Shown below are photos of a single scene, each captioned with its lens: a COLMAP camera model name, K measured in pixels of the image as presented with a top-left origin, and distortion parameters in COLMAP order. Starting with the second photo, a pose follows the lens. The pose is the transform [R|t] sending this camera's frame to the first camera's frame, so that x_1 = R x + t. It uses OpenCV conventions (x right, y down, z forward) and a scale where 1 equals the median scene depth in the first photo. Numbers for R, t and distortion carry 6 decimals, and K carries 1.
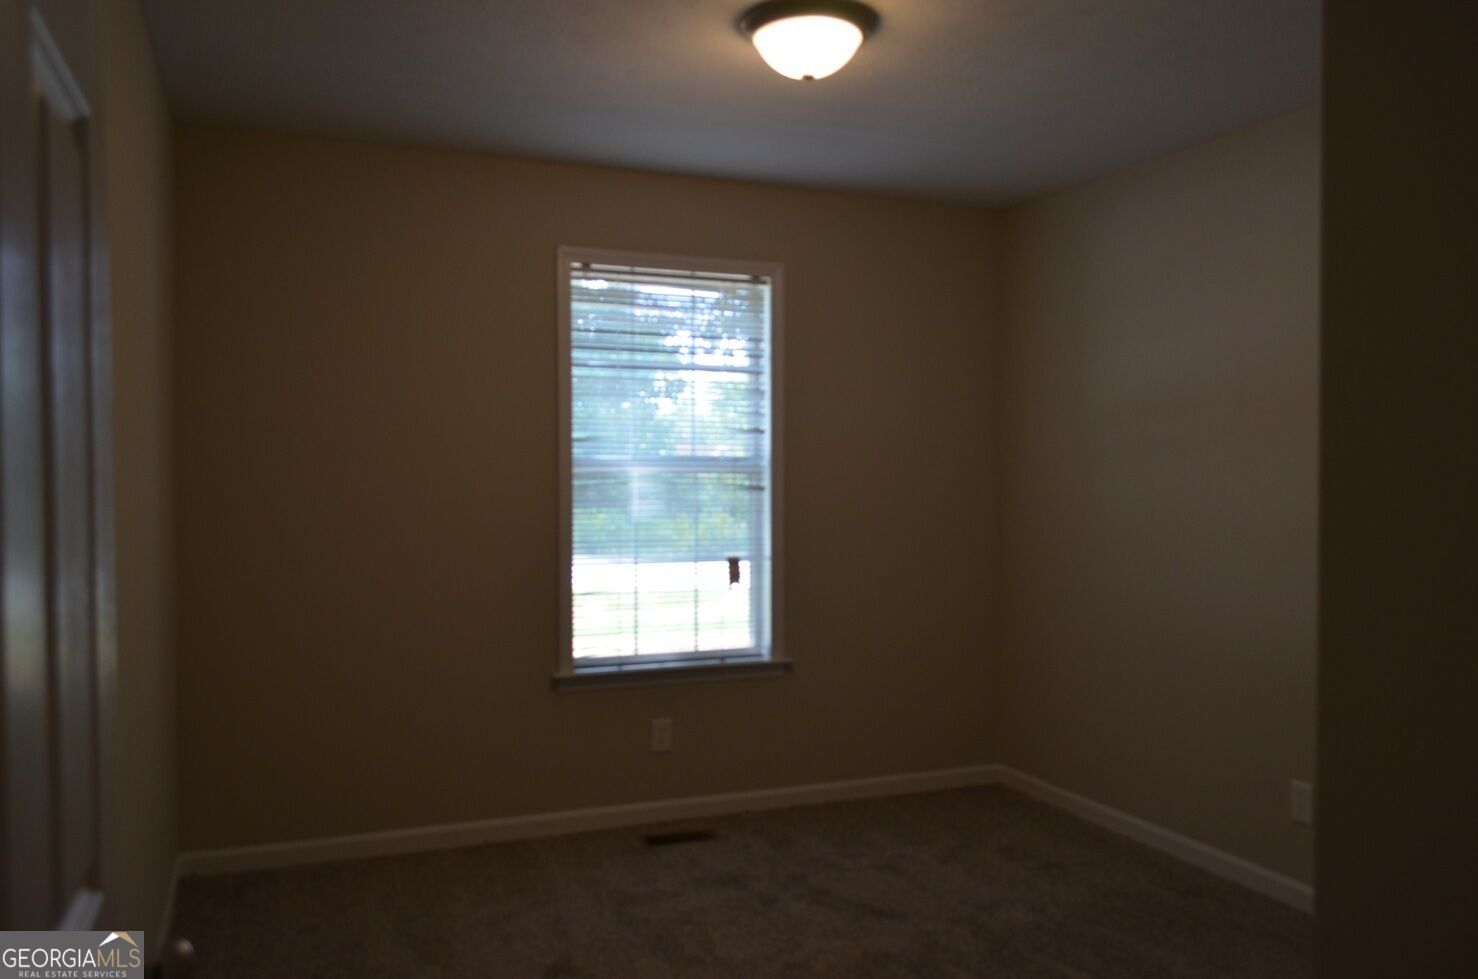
lens RADIAL K [[1167.3, 0, 739.0], [0, 1167.3, 489.5], [0, 0, 1]] dist [-0.007211, 0.002448]
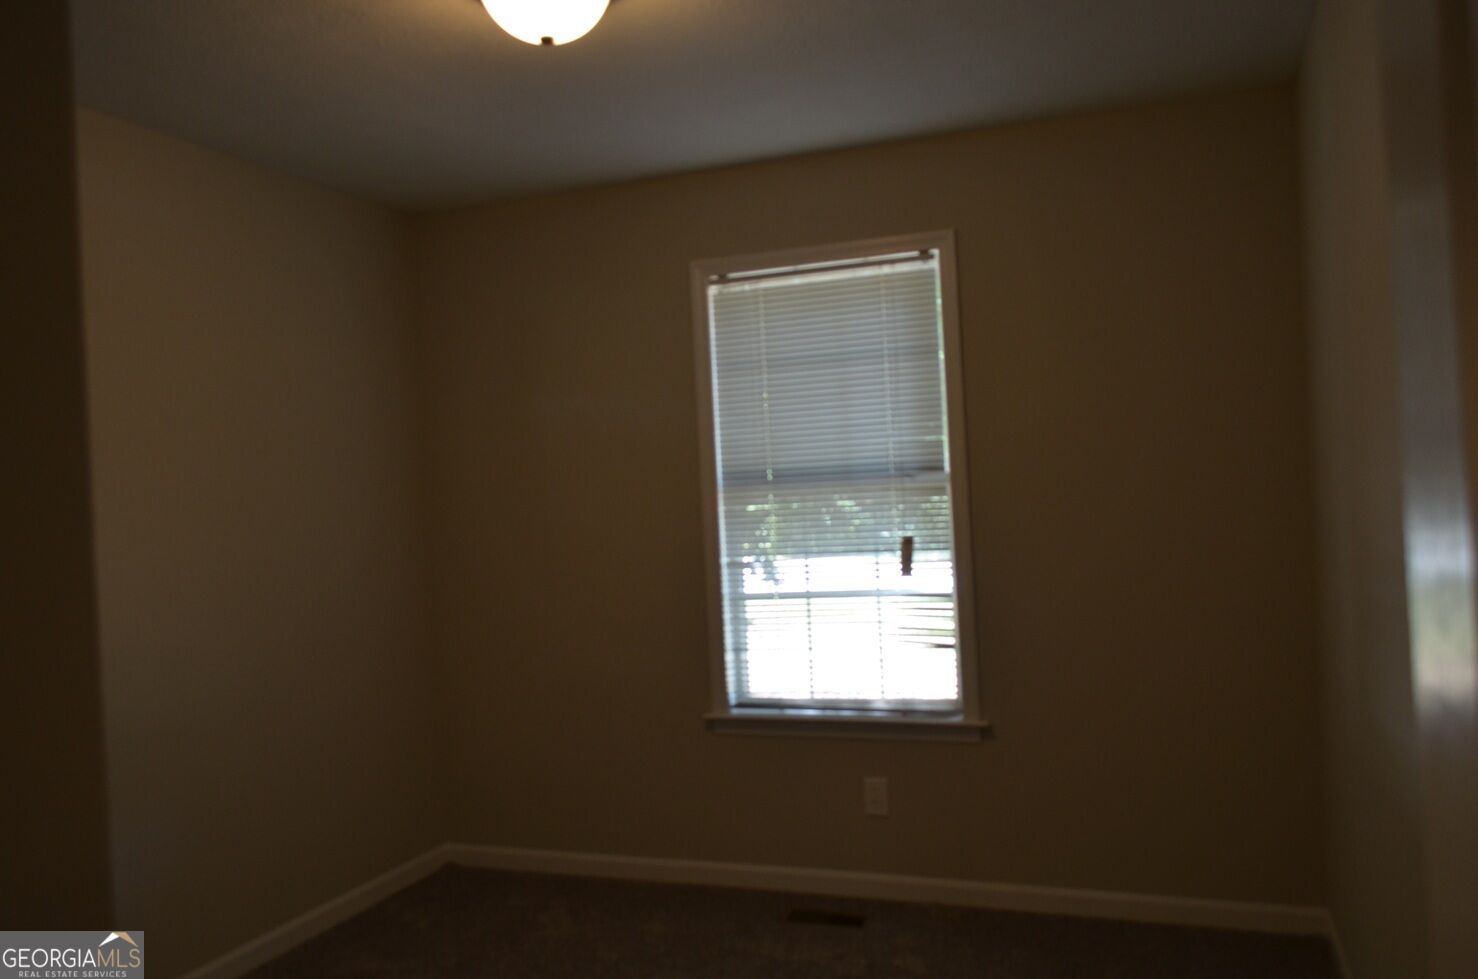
lens RADIAL K [[1167.3, 0, 739.0], [0, 1167.3, 489.5], [0, 0, 1]] dist [-0.007211, 0.002448]
pose [[0.714121, -0.043337, -0.698679, 0.488506], [0.033195, 0.999055, -0.028039, 0.004187], [0.699234, -0.003169, 0.714885, 0.320971]]
